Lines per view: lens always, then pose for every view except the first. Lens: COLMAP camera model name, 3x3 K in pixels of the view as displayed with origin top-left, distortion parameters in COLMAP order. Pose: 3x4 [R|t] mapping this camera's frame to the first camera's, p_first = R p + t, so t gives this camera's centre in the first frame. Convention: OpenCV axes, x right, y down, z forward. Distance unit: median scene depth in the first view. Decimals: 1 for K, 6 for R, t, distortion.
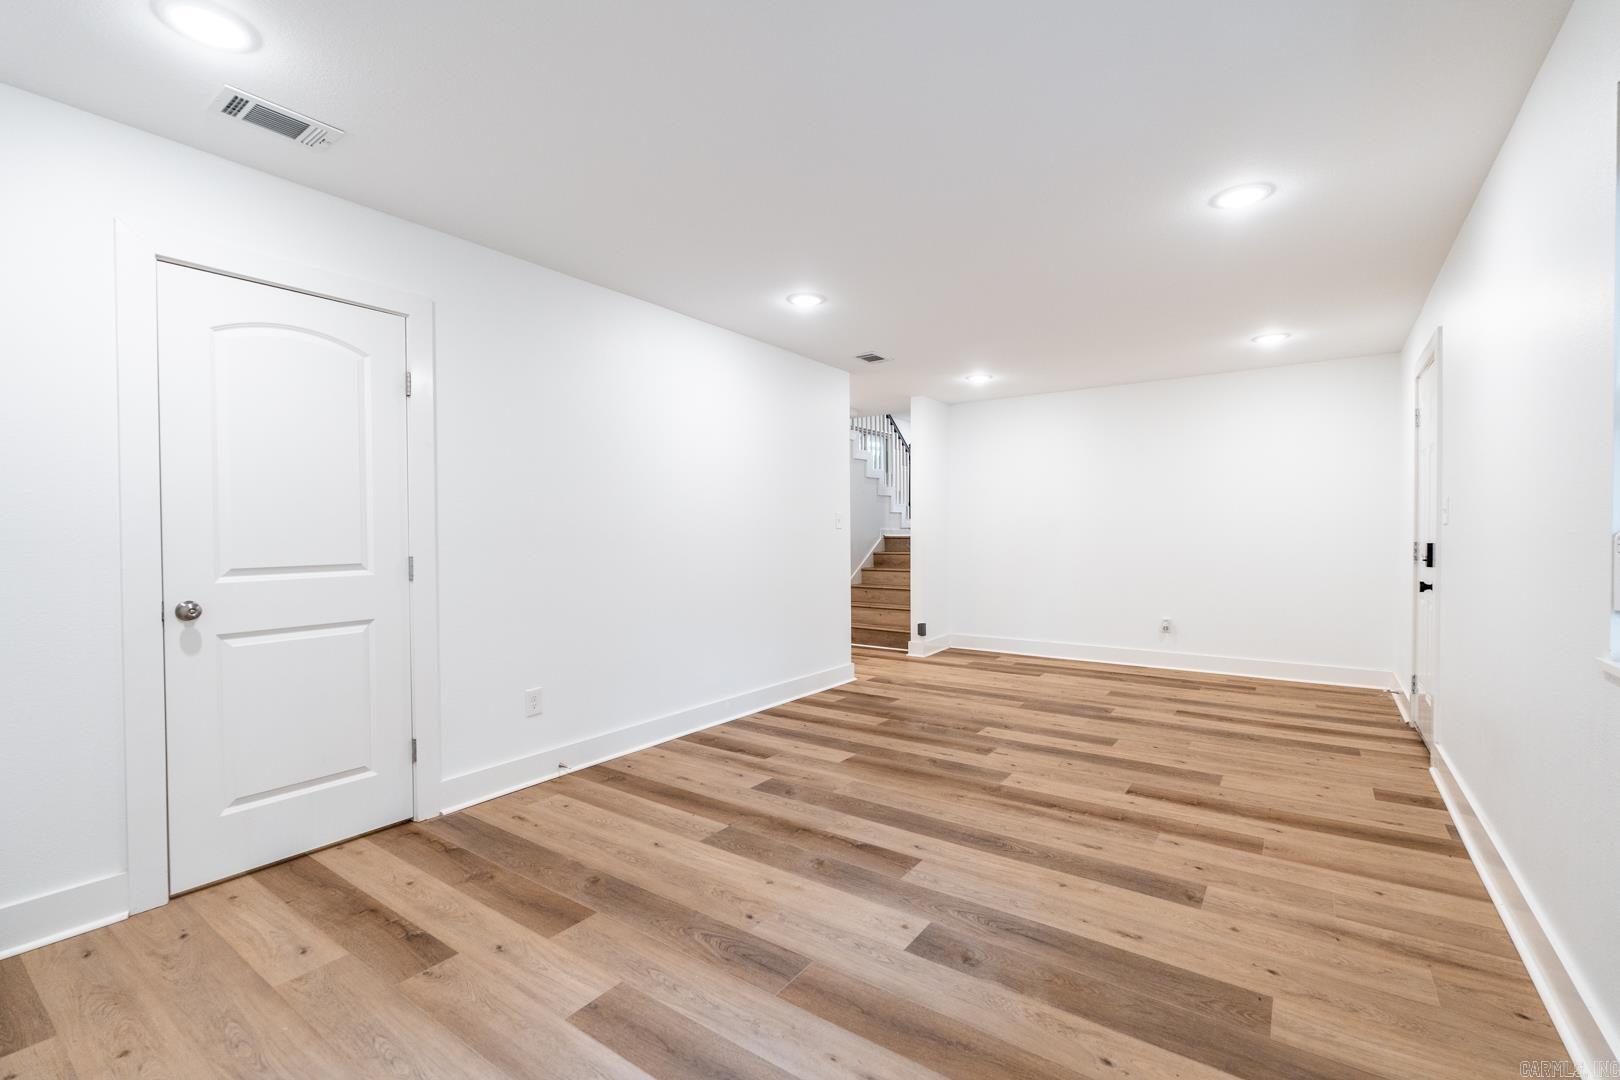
lens RADIAL K [[711.1, 0, 808.4], [0, 711.1, 542.1], [0, 0, 1]] dist [-0.005995, 0.000416]
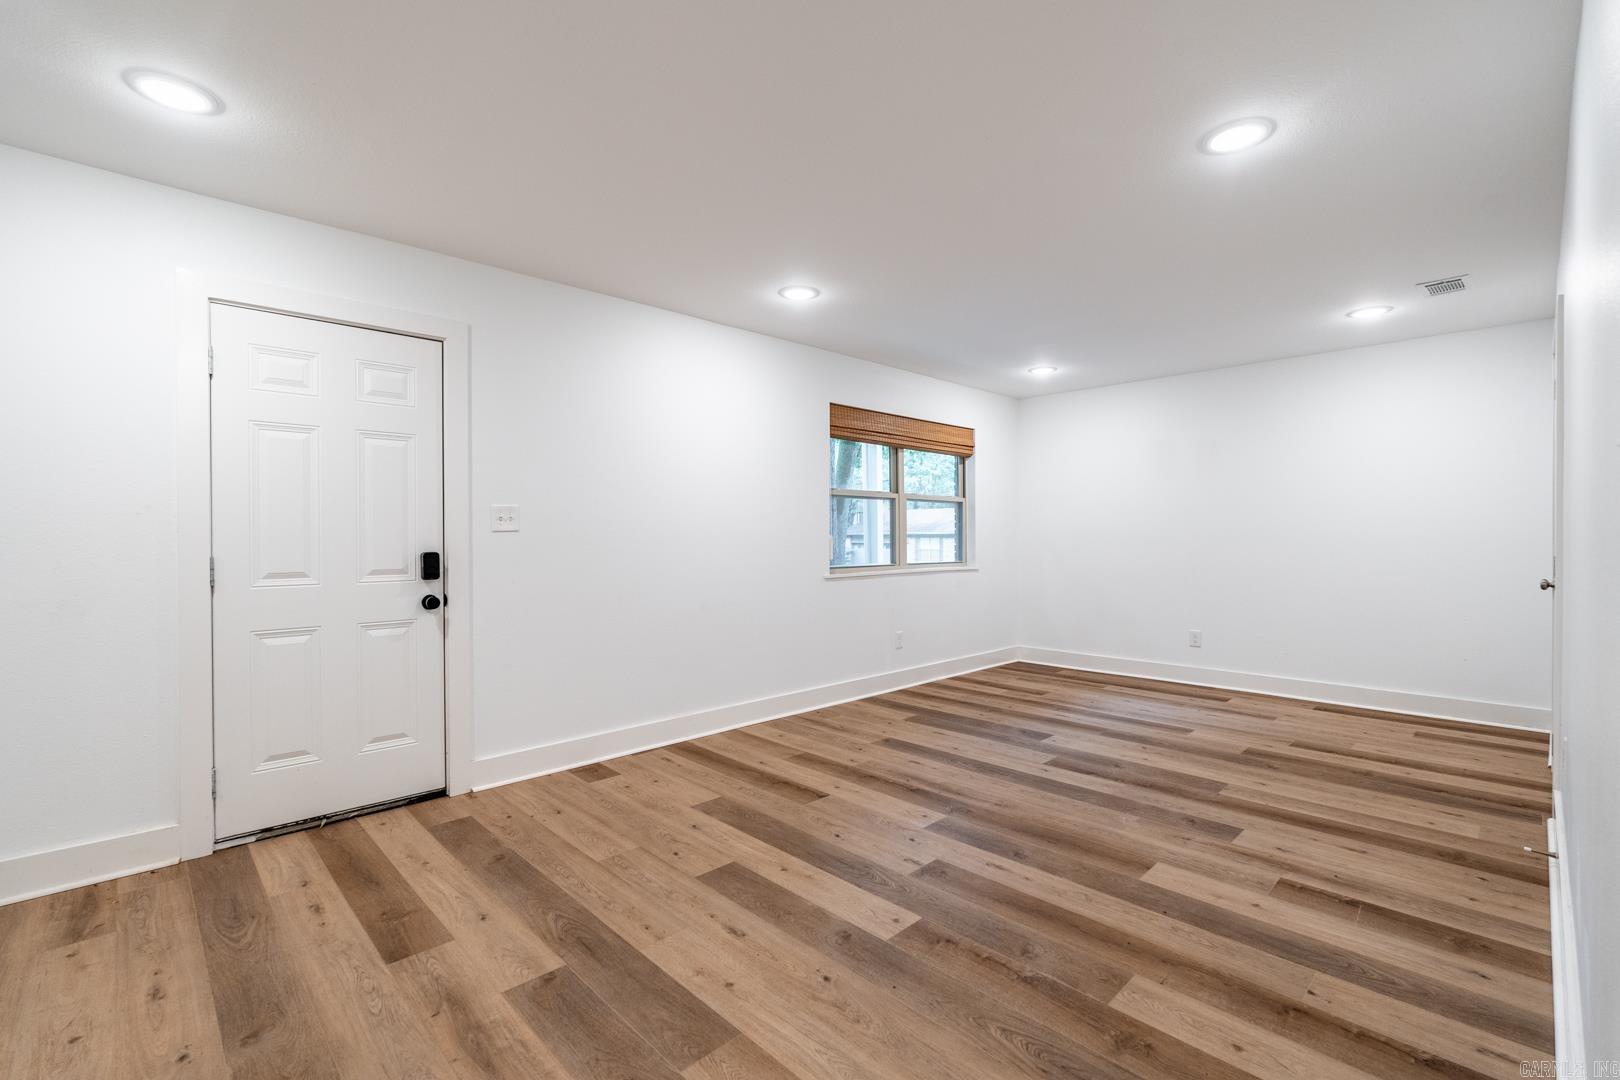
lens RADIAL K [[710.5, 0, 807.6], [0, 710.5, 540.1], [0, 0, 1]] dist [-0.006264, 0.000499]
pose [[-0.982677, 0.004794, 0.185265, 0.296111], [0.009035, 0.999716, 0.022058, -0.033120], [-0.185106, 0.023350, -0.982441, 2.048949]]
